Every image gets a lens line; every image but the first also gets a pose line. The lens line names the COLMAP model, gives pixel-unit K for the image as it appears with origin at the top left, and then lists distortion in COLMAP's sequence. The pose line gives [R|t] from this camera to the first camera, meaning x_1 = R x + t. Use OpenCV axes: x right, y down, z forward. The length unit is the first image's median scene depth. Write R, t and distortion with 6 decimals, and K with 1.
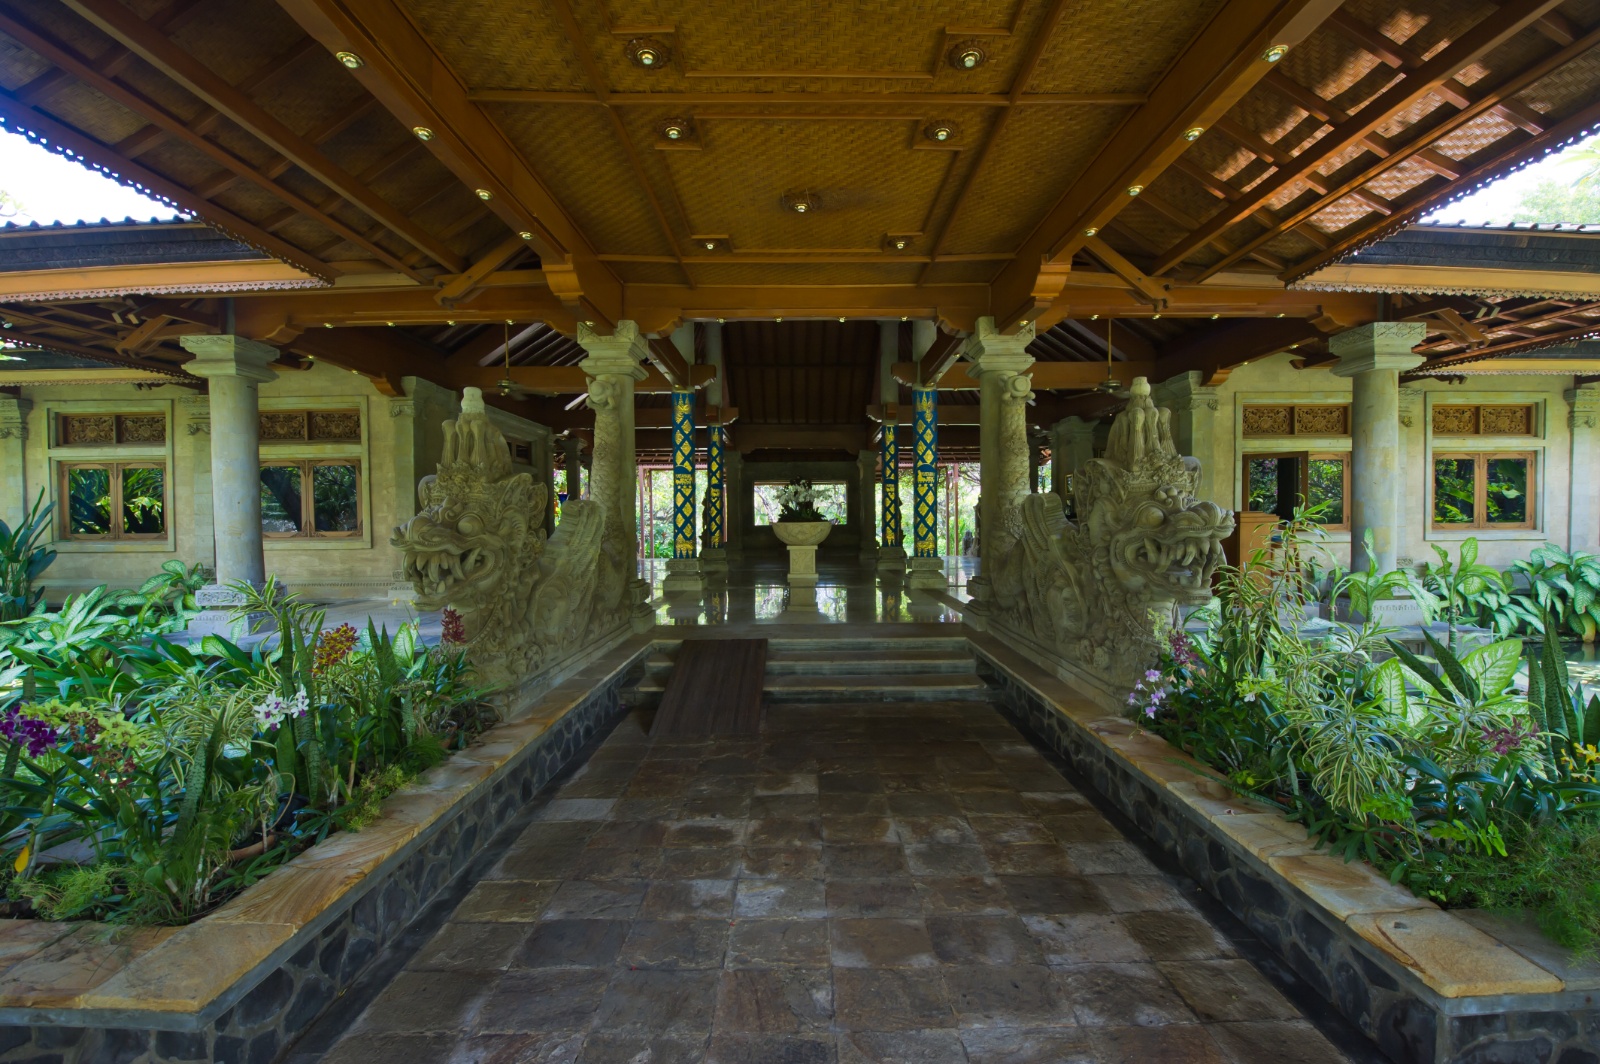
lens RADIAL K [[643.7, 0, 799.1], [0, 643.7, 531.1], [0, 0, 1]] dist [-0.016391, 0.000149]
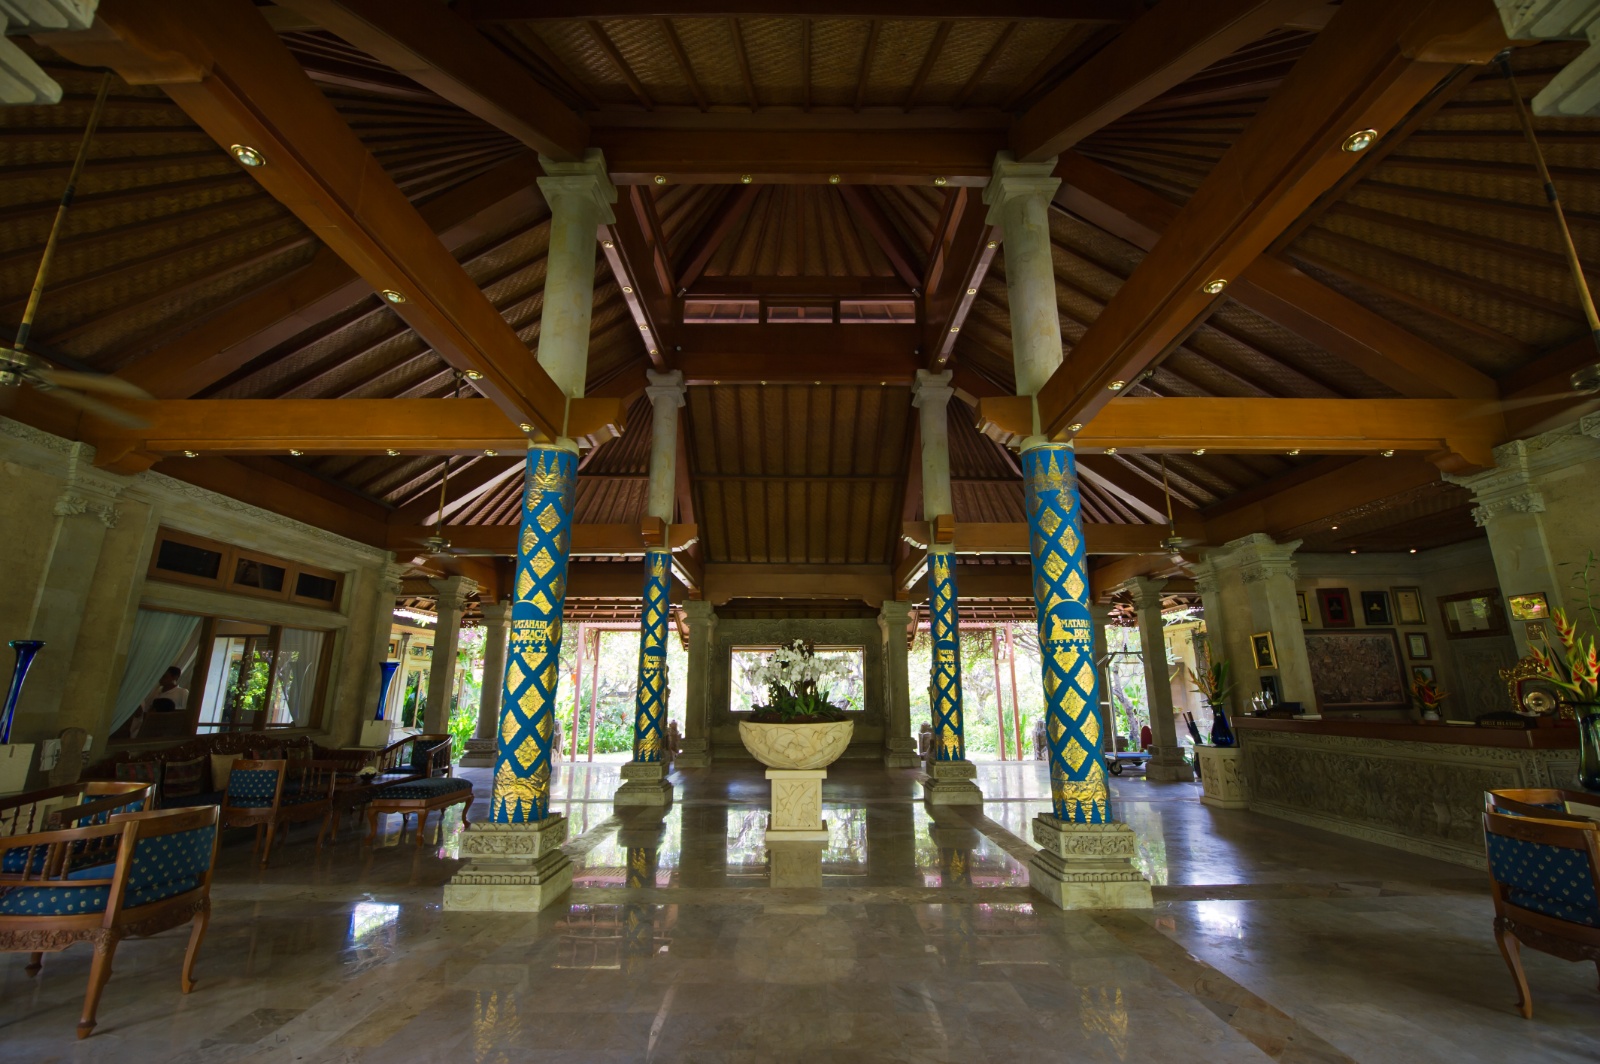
lens RADIAL K [[643.7, 0, 793.5], [0, 643.7, 530.4], [0, 0, 1]] dist [-0.016391, 0.000149]
pose [[0.999919, 0.005197, -0.011621, 0.006434], [-0.008022, 0.966046, -0.258245, -0.024937], [0.009885, 0.258318, 0.966010, 0.397568]]
